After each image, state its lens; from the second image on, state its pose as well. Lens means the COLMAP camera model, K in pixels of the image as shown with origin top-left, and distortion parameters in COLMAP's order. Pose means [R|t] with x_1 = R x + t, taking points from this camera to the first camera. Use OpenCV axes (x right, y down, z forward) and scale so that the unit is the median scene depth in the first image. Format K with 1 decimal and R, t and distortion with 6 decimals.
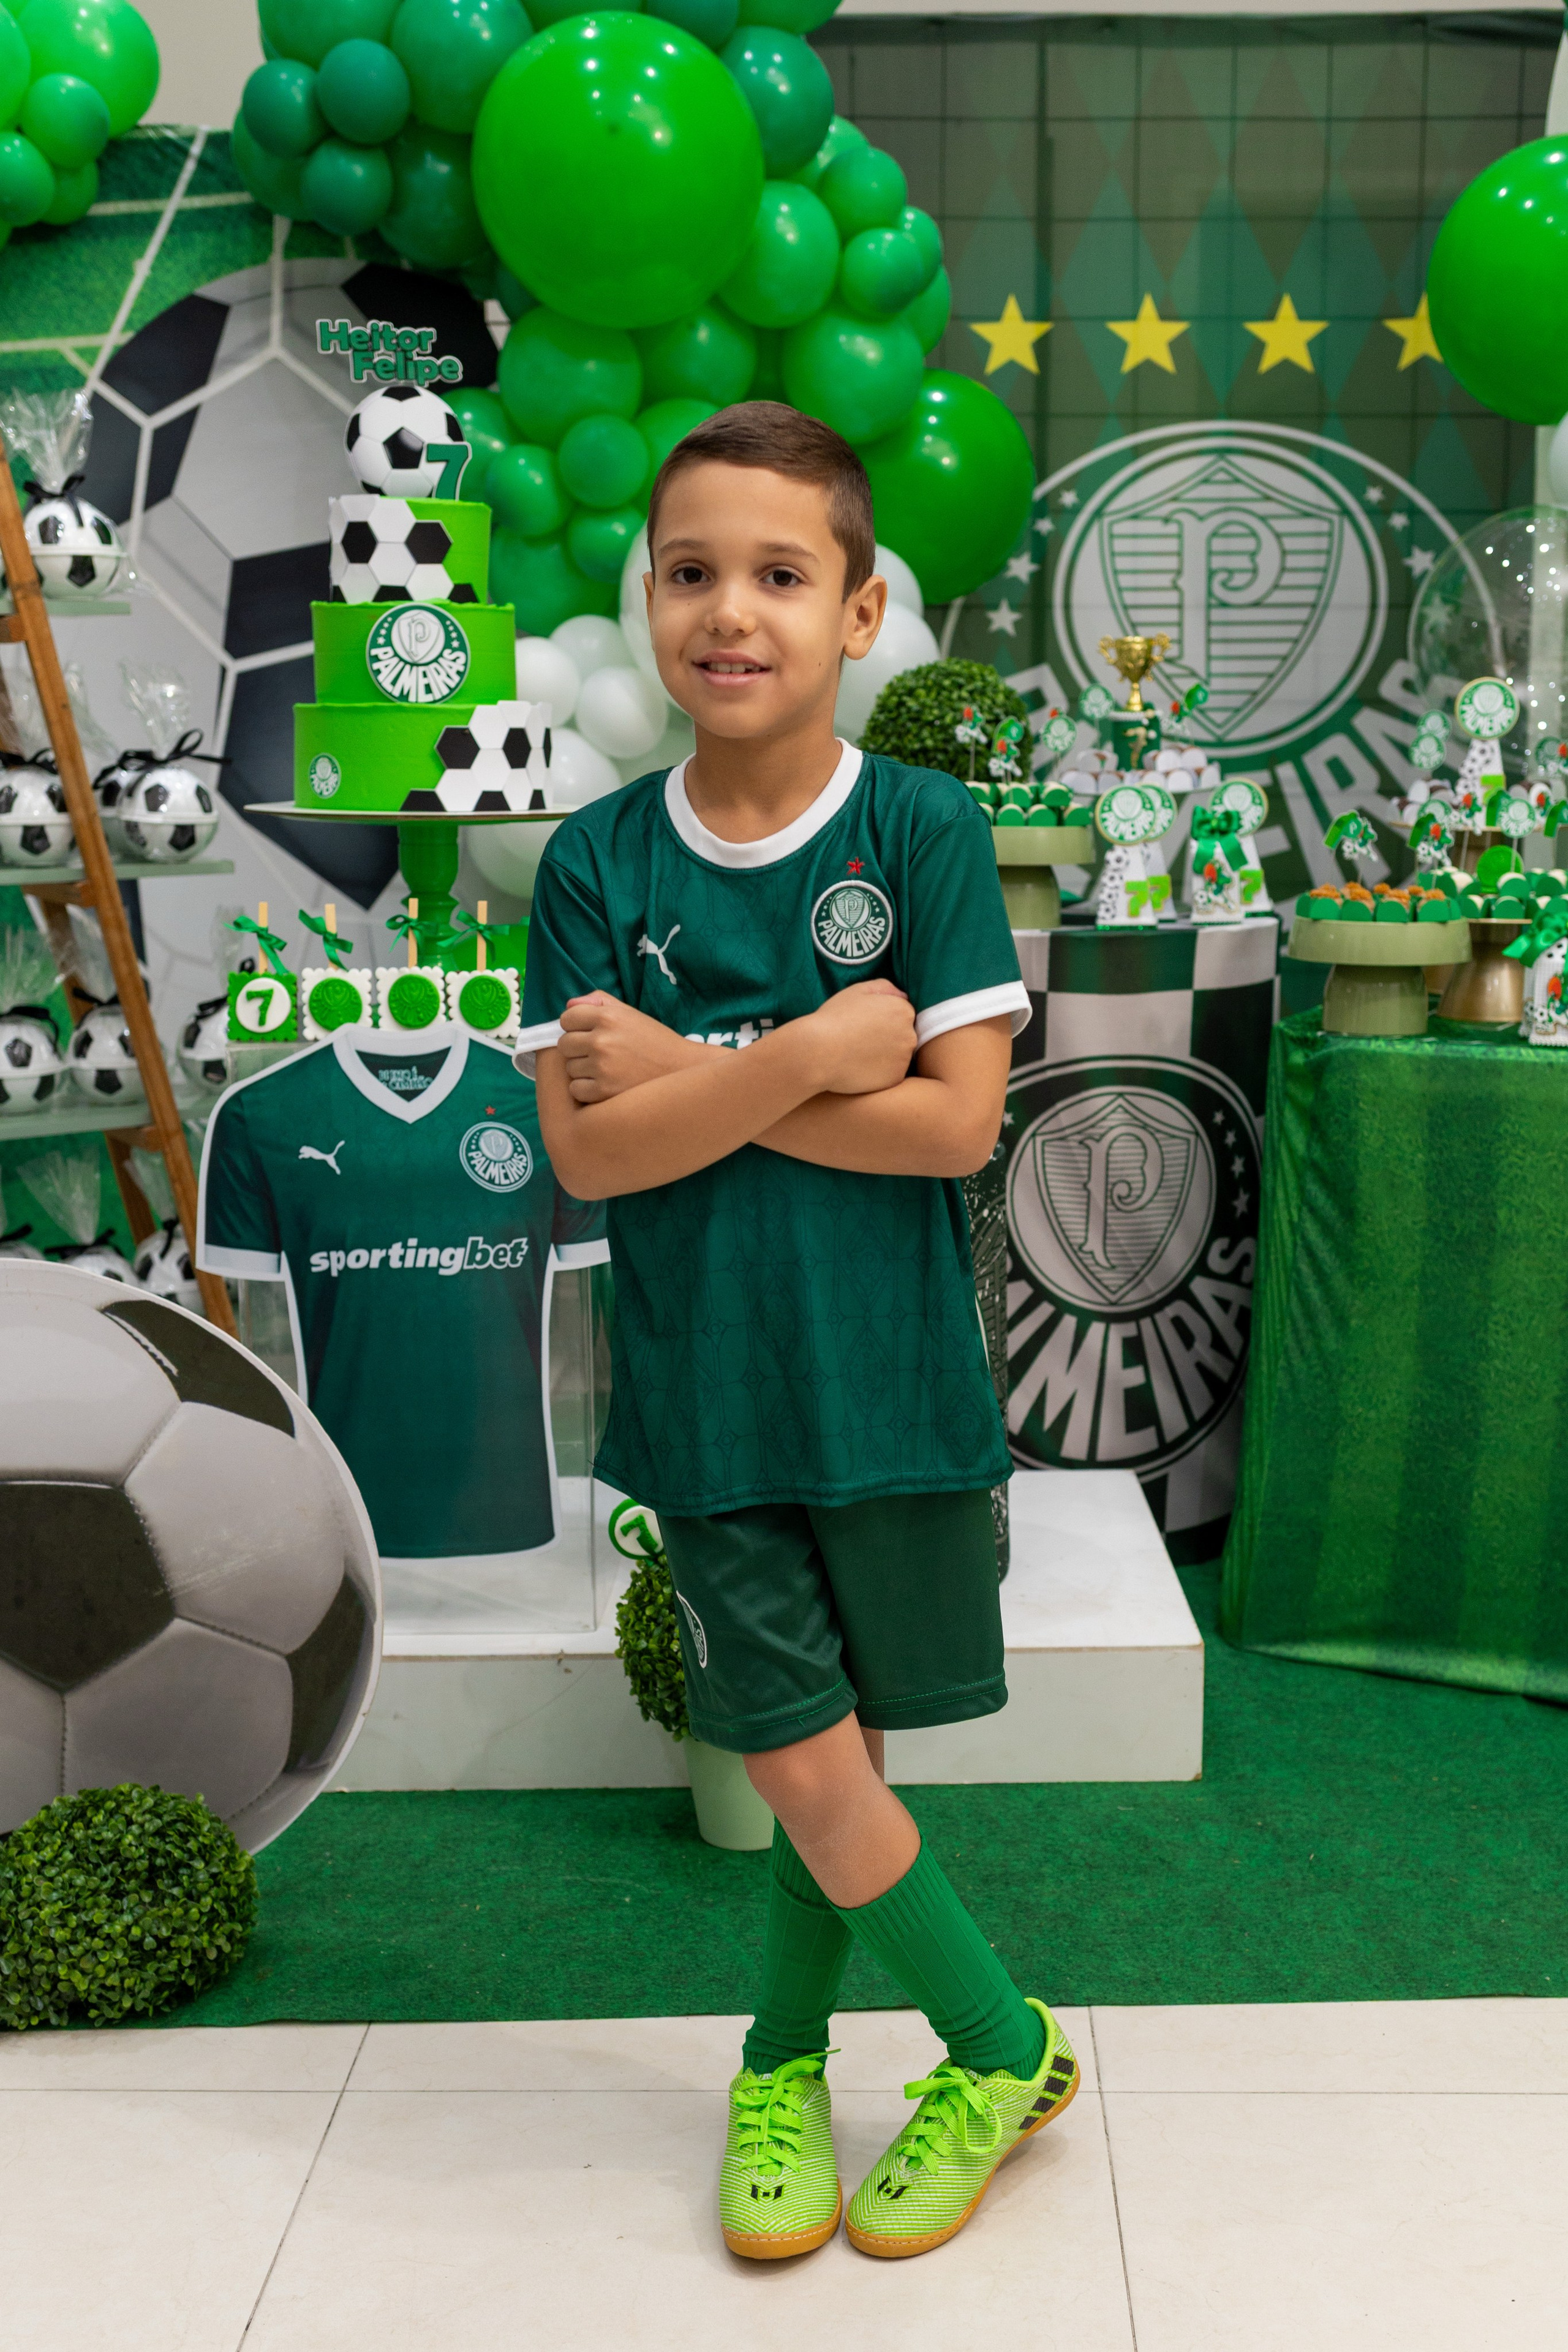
lens RADIAL K [[2700.0, 0, 790.5], [0, 2700.0, 1329.4], [0, 0, 1]] dist [0.009497, 0.000000]
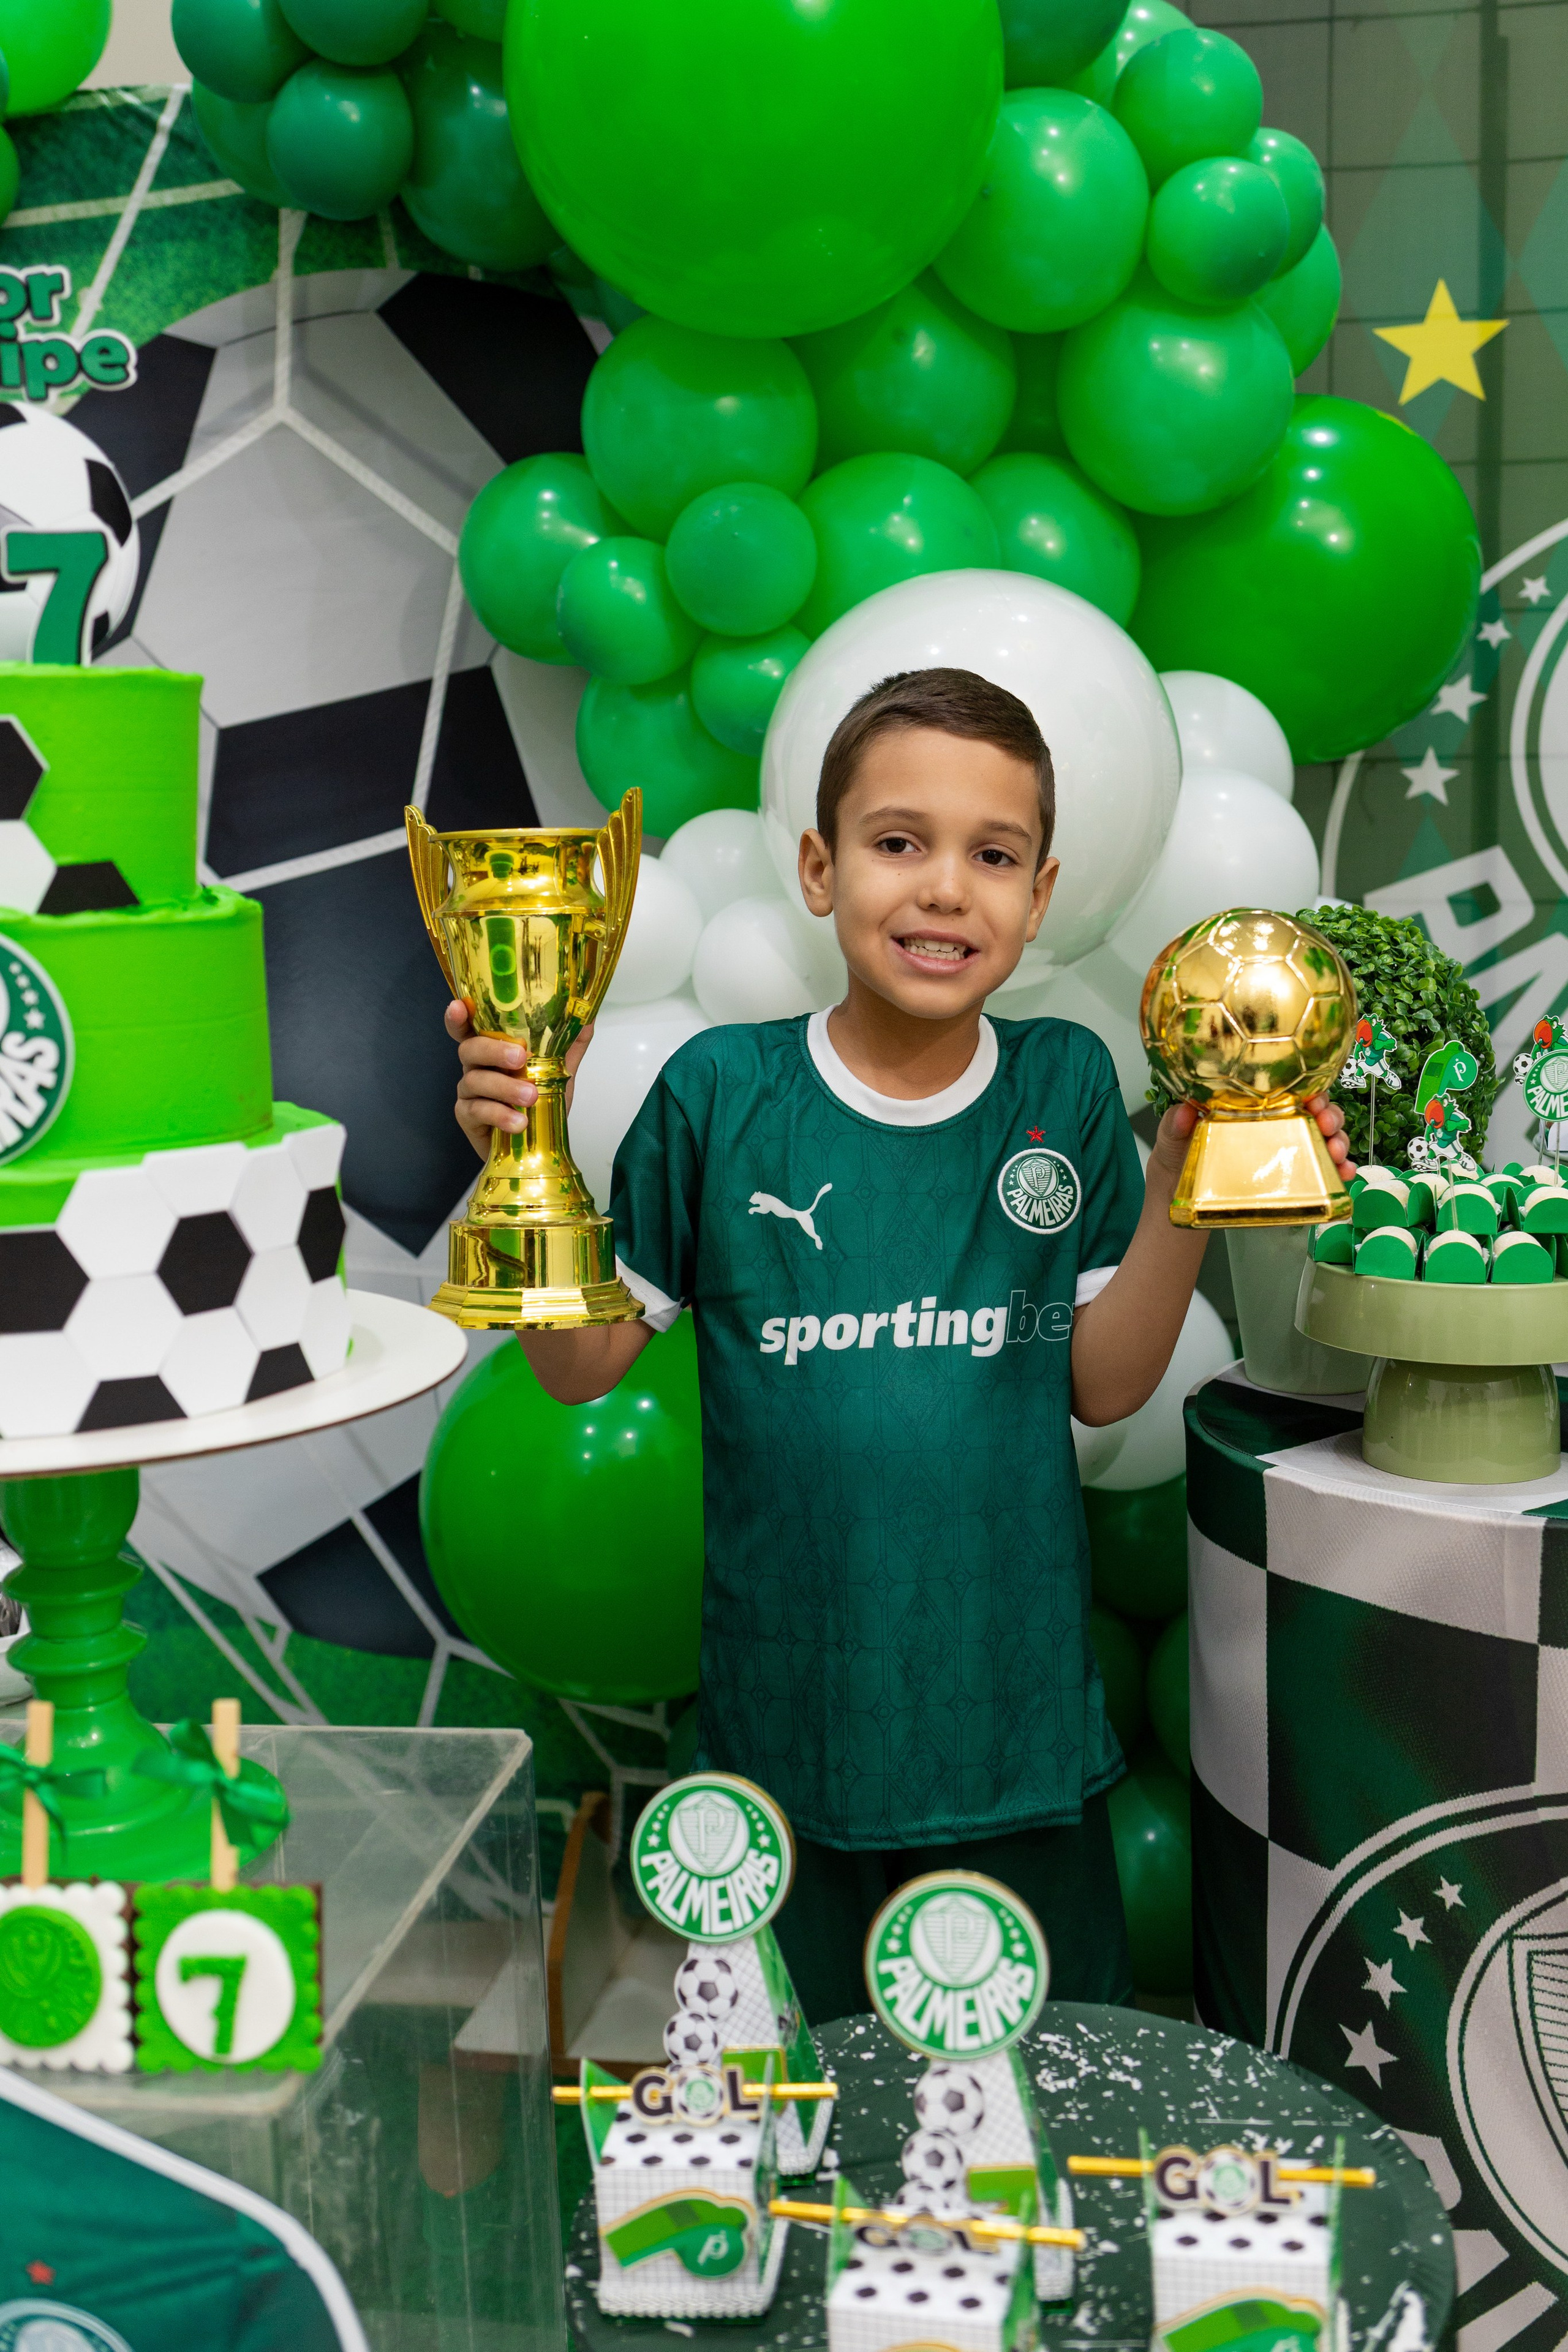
lens RADIAL K [[2440.5, 0, 805.5], [0, 2440.5, 1141.0], [0, 0, 1]] dist [0.008623, 0.000000]
pose [[0.986001, 0.003146, -0.166713, 0.039782], [-0.016088, 0.996953, -0.076334, -0.172808], [0.165964, 0.077947, 0.983046, 0.547421]]
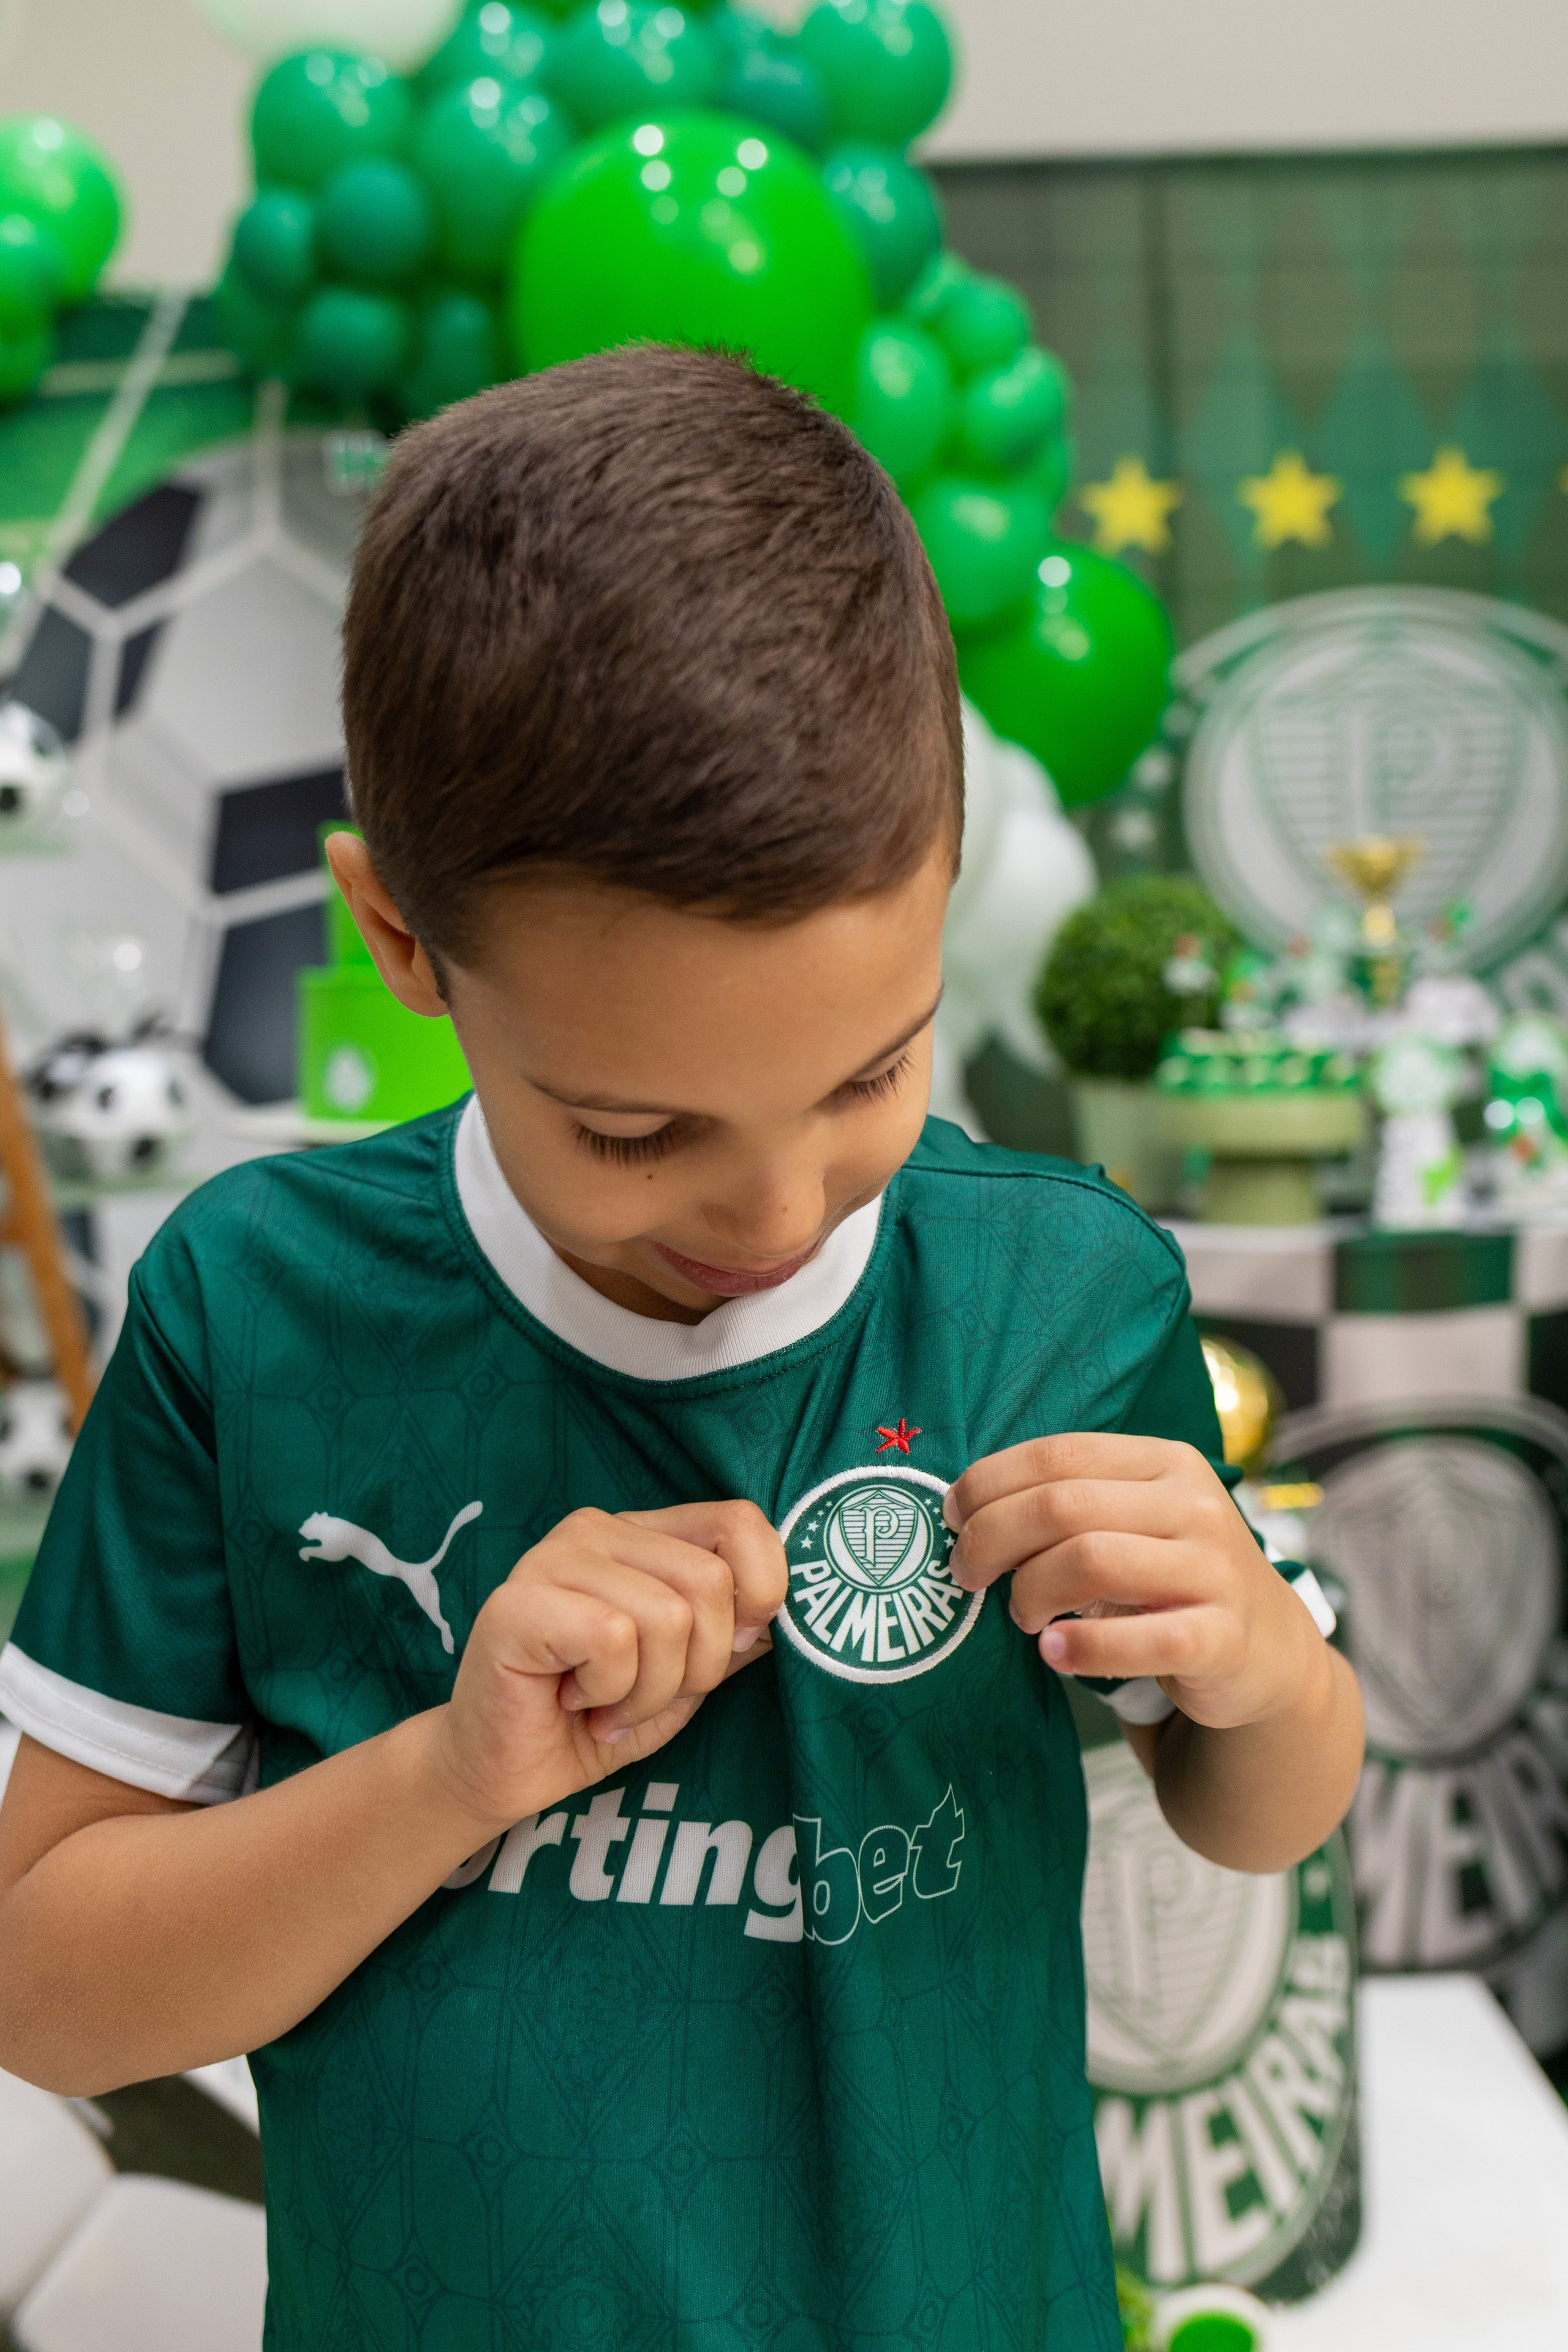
lens RADIAL K [[2440.5, 0, 787.8], [0, 2440.5, 1171.5], [0, 0, 1]] dist [0.008623, 0.000000]
pose [[0.999377, -0.031539, 0.015845, -0.059113], [0.033221, 0.992157, -0.120500, -0.087761], [-0.011921, 0.120951, 0.992587, 0.330347]]
